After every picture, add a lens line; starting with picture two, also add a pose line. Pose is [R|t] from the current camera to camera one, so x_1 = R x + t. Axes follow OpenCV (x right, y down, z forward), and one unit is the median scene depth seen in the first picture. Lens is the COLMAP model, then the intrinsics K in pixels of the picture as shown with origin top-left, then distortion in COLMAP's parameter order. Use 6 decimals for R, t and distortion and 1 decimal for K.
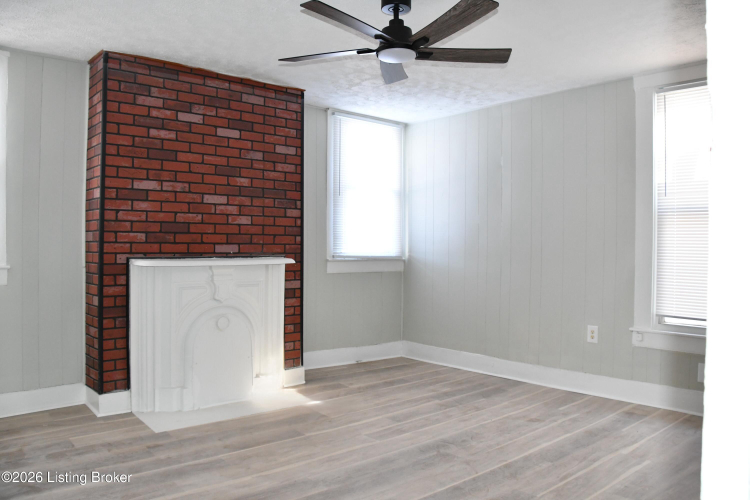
lens RADIAL K [[582.0, 0, 375.8], [0, 582.0, 248.1], [0, 0, 1]] dist [-0.106367, 0.029985]
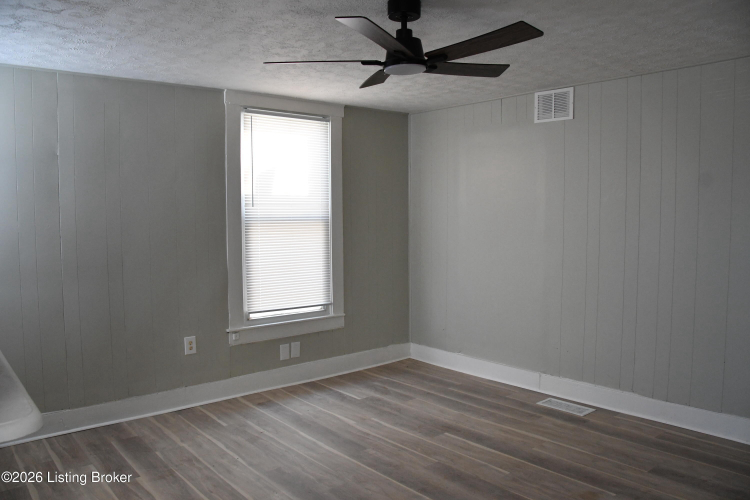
lens RADIAL K [[582.0, 0, 376.3], [0, 582.0, 251.0], [0, 0, 1]] dist [-0.106367, 0.029985]
pose [[0.037930, -0.069113, 0.996888, -0.625861], [0.018012, 0.997491, 0.068469, -0.077514], [-0.999118, 0.015359, 0.039080, 0.704739]]
